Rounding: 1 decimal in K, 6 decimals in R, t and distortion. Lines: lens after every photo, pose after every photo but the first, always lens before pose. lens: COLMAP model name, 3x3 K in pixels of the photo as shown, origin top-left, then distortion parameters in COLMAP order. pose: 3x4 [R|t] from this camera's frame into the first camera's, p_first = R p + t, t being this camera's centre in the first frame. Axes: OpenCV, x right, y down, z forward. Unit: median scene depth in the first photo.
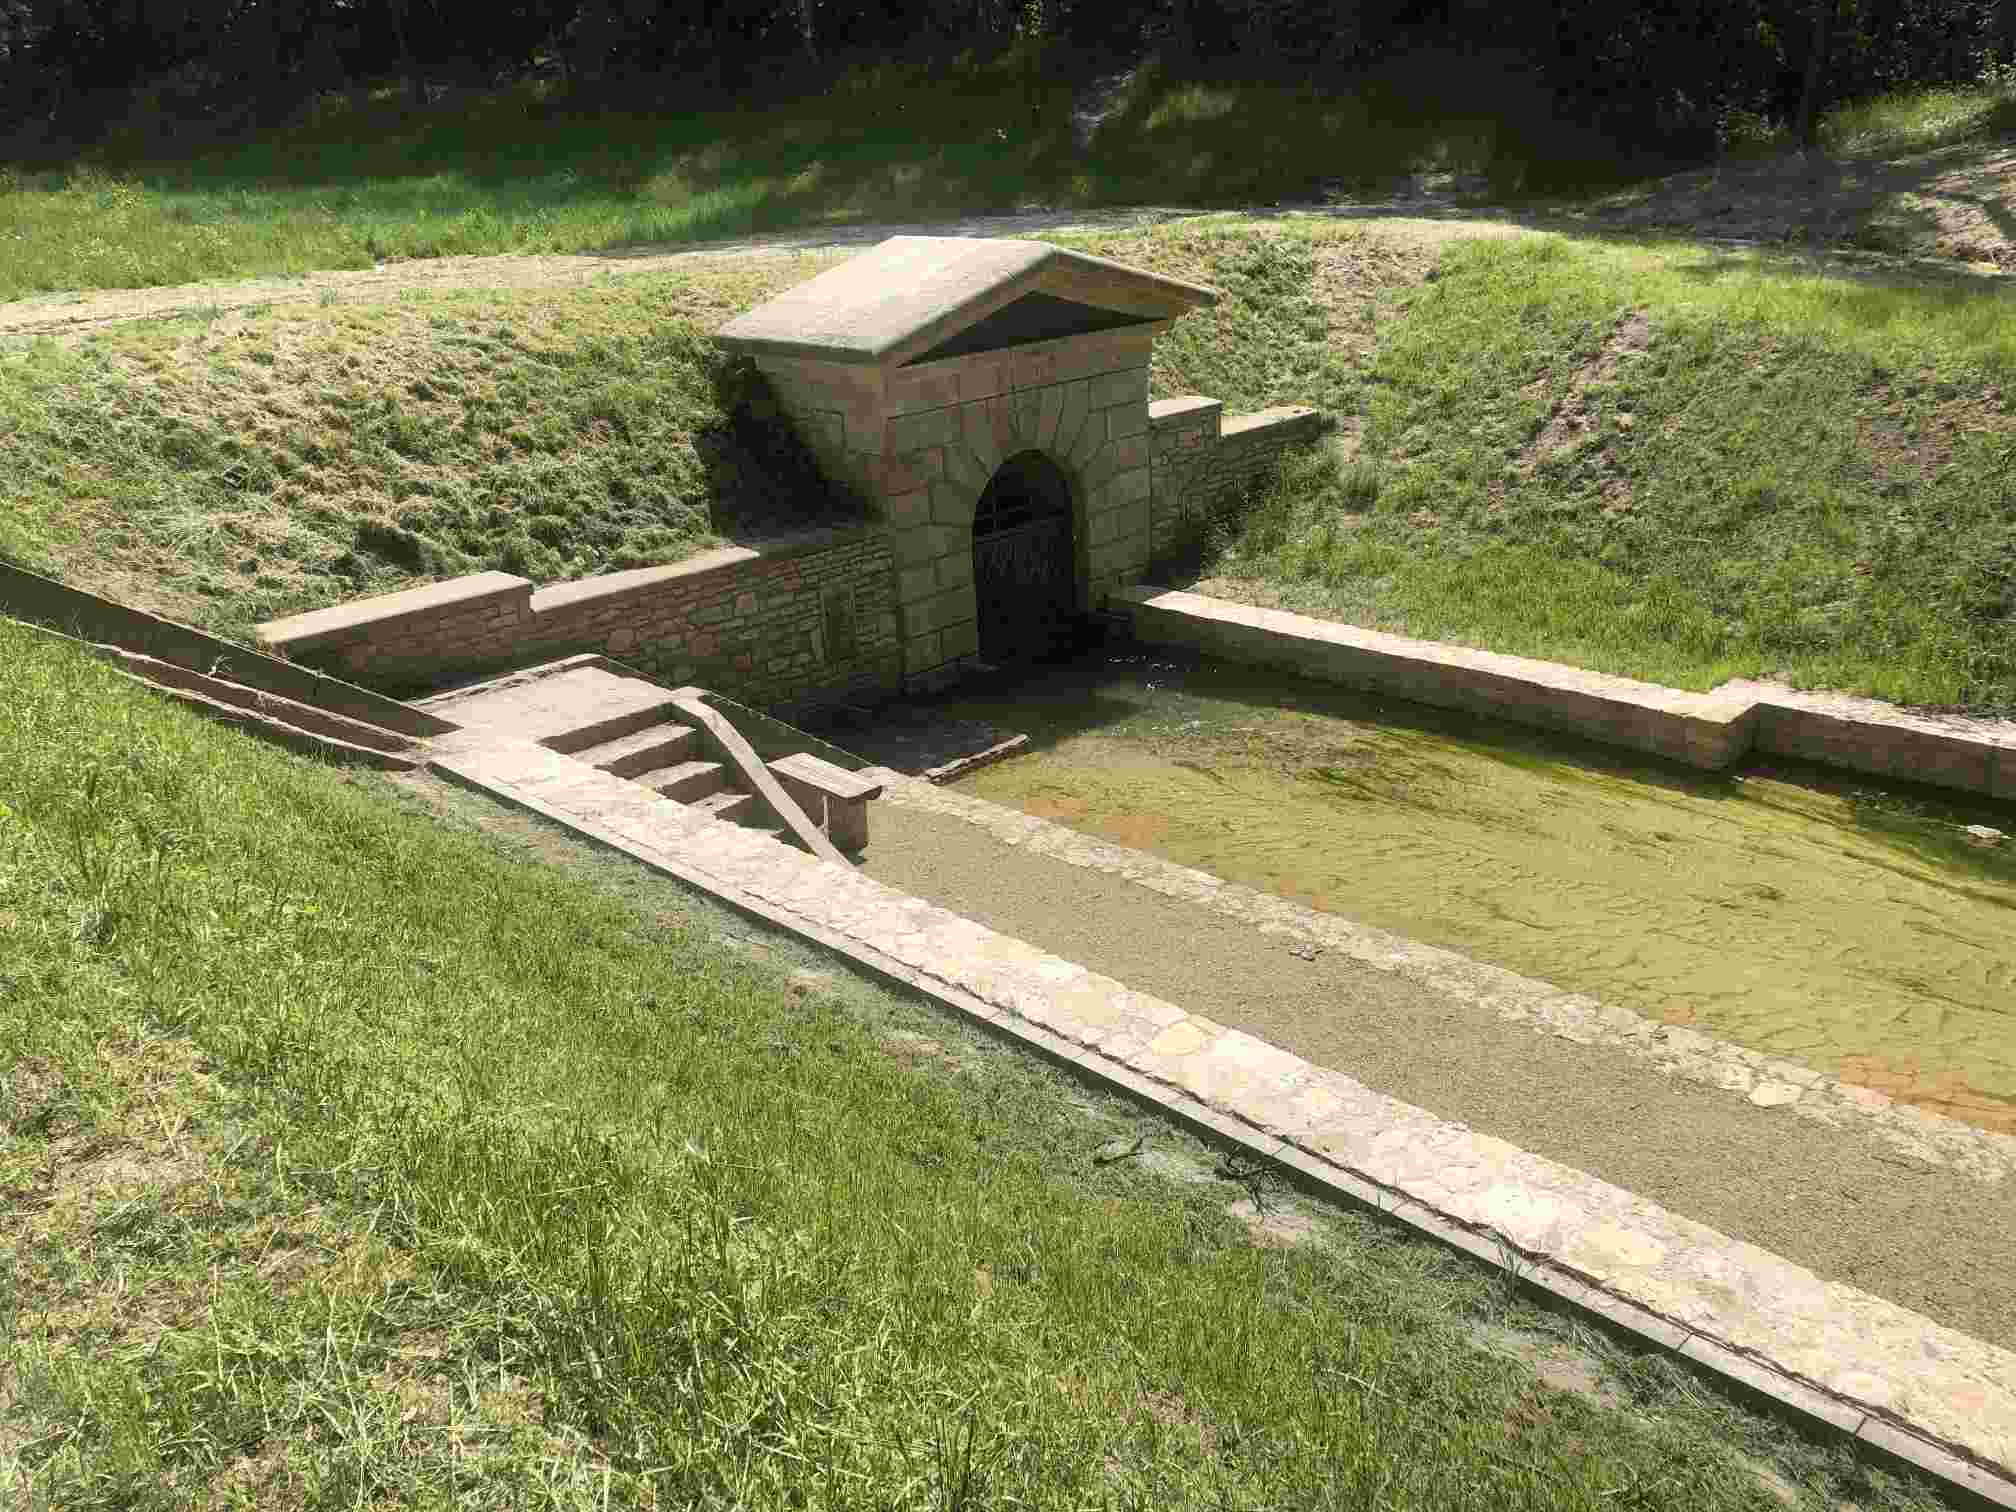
lens RADIAL K [[1623.0, 0, 1008.0], [0, 1623.0, 756.0], [0, 0, 1]] dist [0.010958, 0.001252]
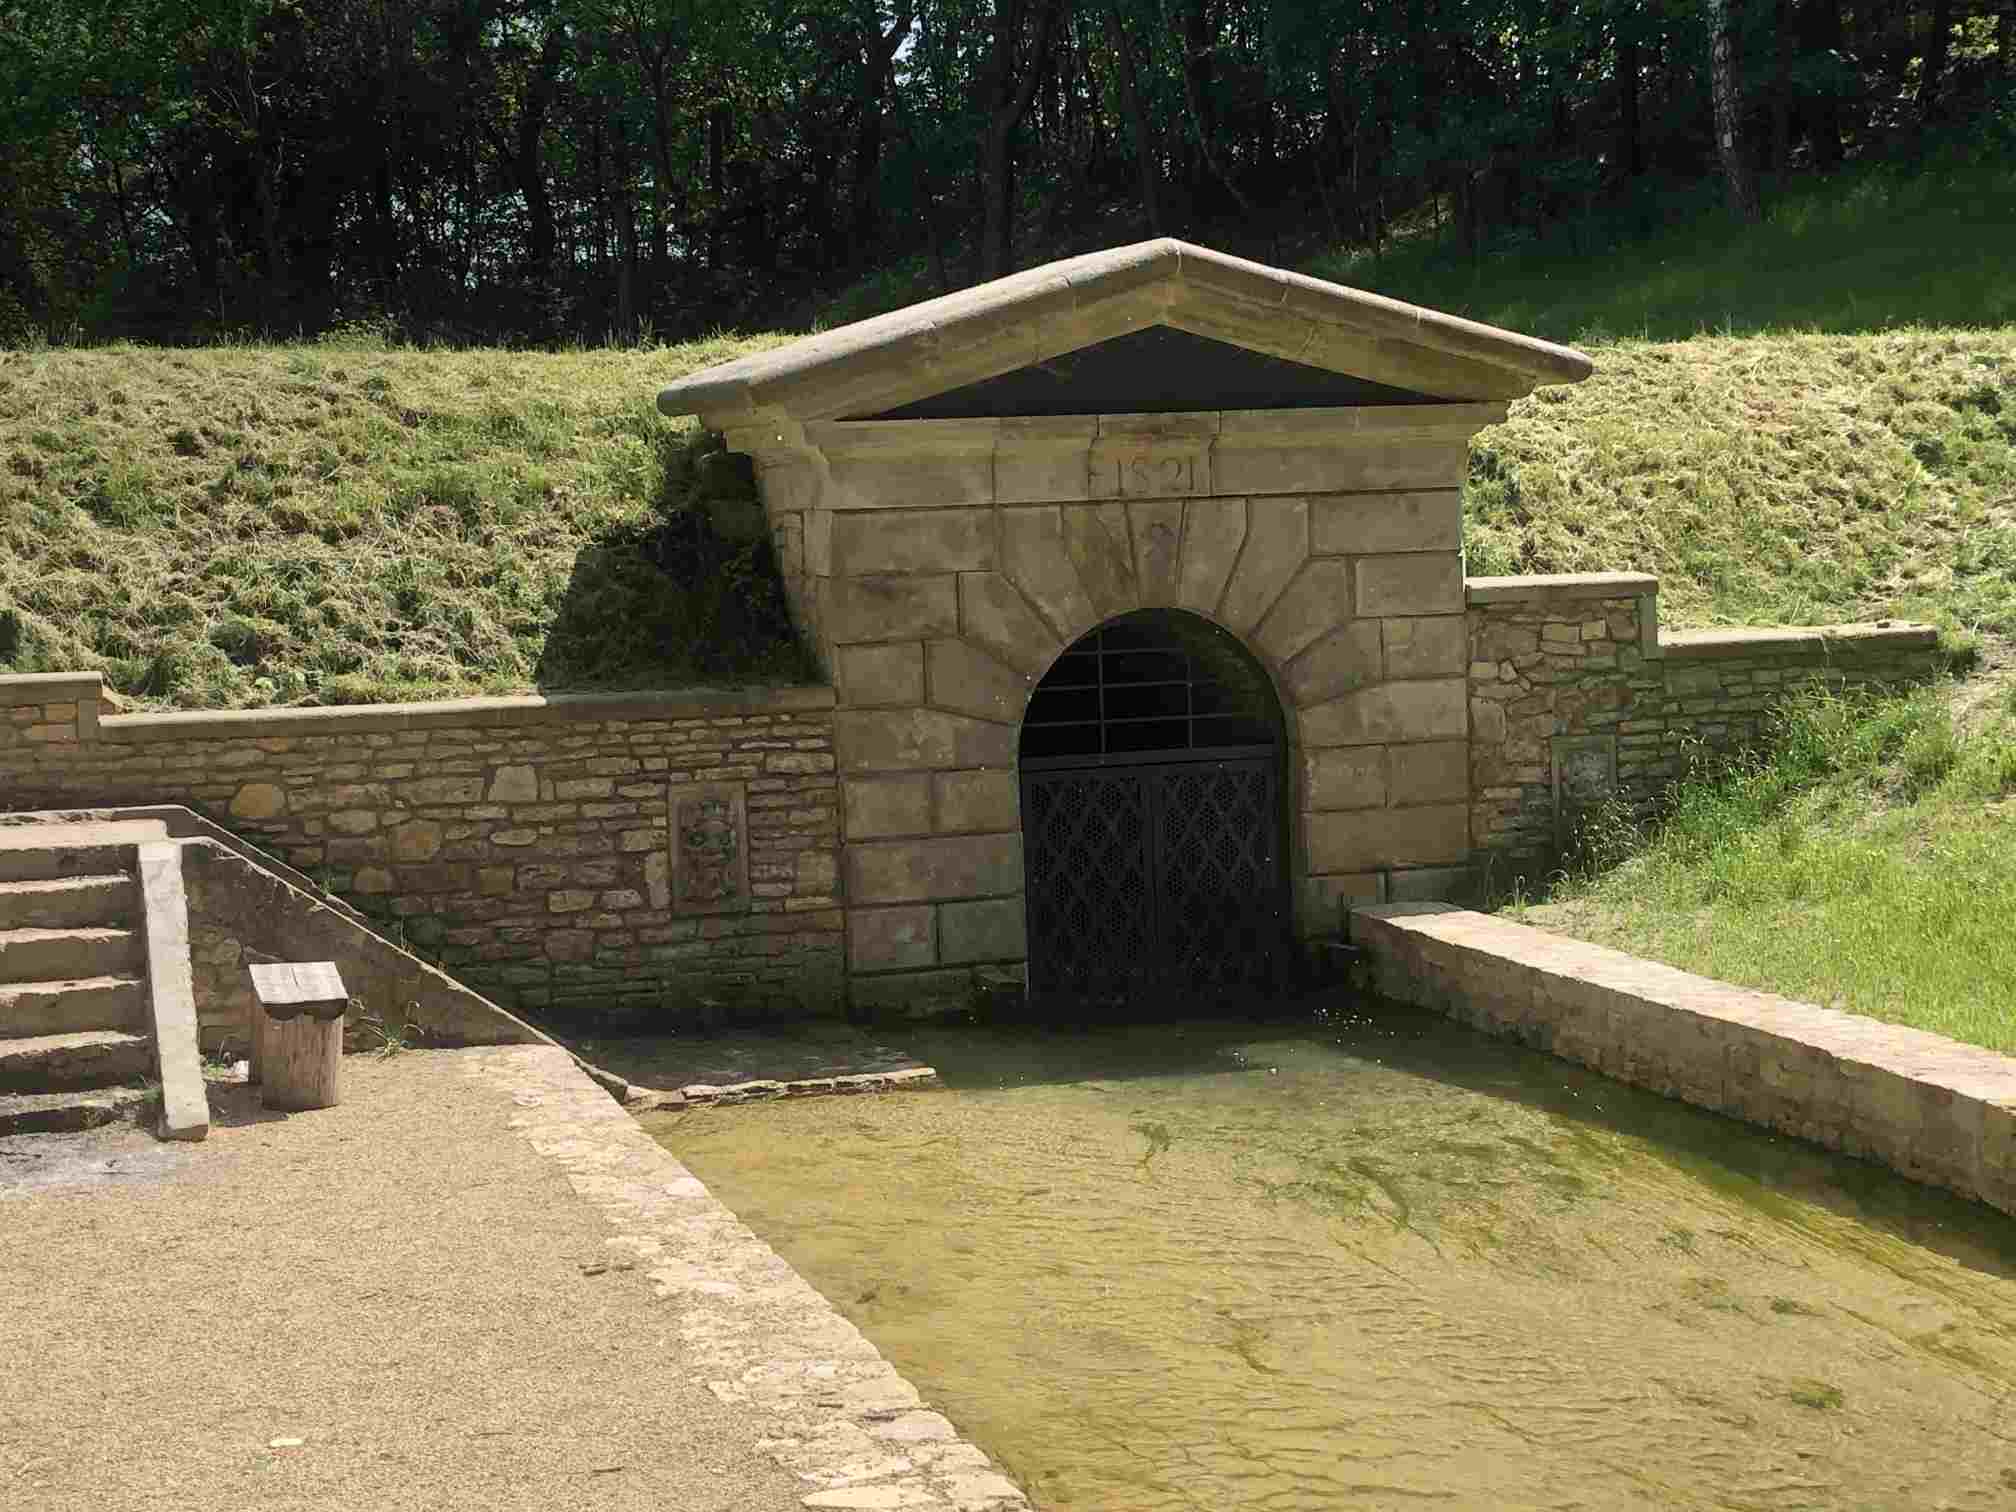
lens RADIAL K [[3156.9, 0, 1008.0], [0, 3156.9, 756.0], [0, 0, 1]] dist [0.025703, 0.214873]
pose [[0.893863, 0.063681, -0.443795, 0.491724], [-0.173317, 0.961988, -0.211046, 0.104771], [0.413485, 0.265563, 0.870922, 0.062031]]
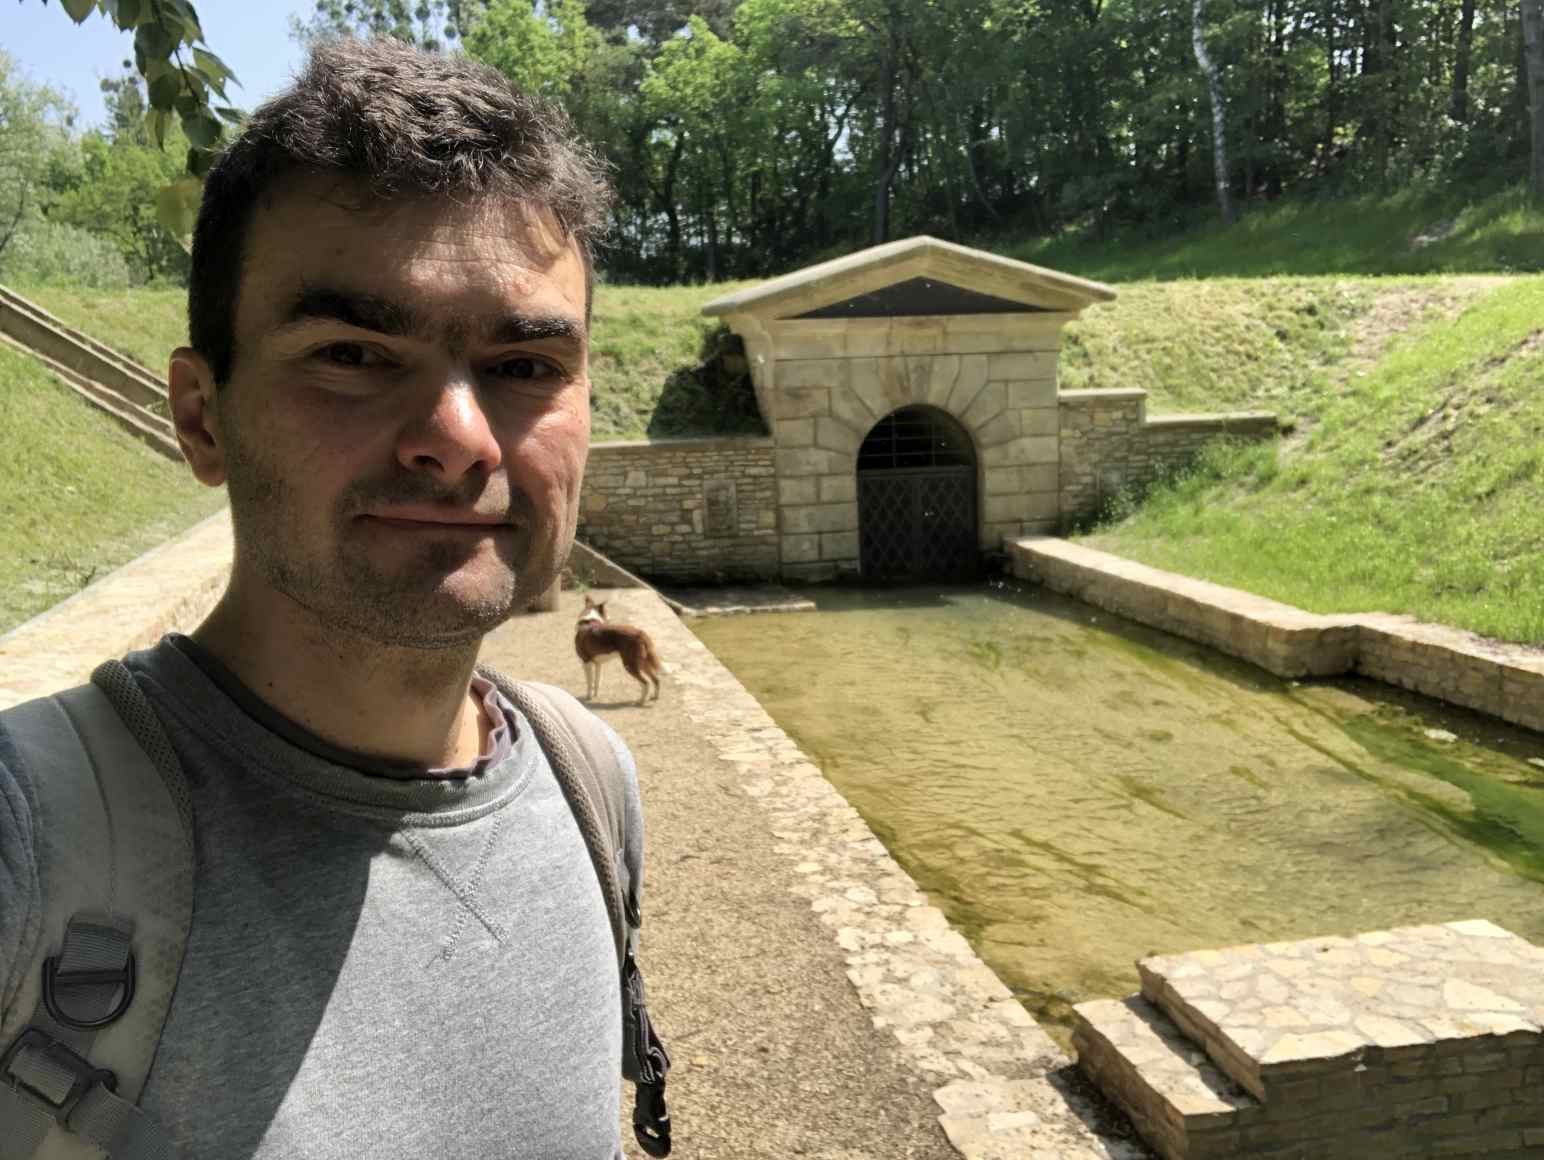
lens RADIAL K [[1453.8, 0, 774.7], [0, 1453.8, 618.4], [0, 0, 1]] dist [0.021966, -0.008739]
pose [[0.853629, 0.120780, -0.506685, 0.555962], [-0.198326, 0.974840, -0.101751, 0.119307], [0.481648, 0.187346, 0.856106, 0.019770]]
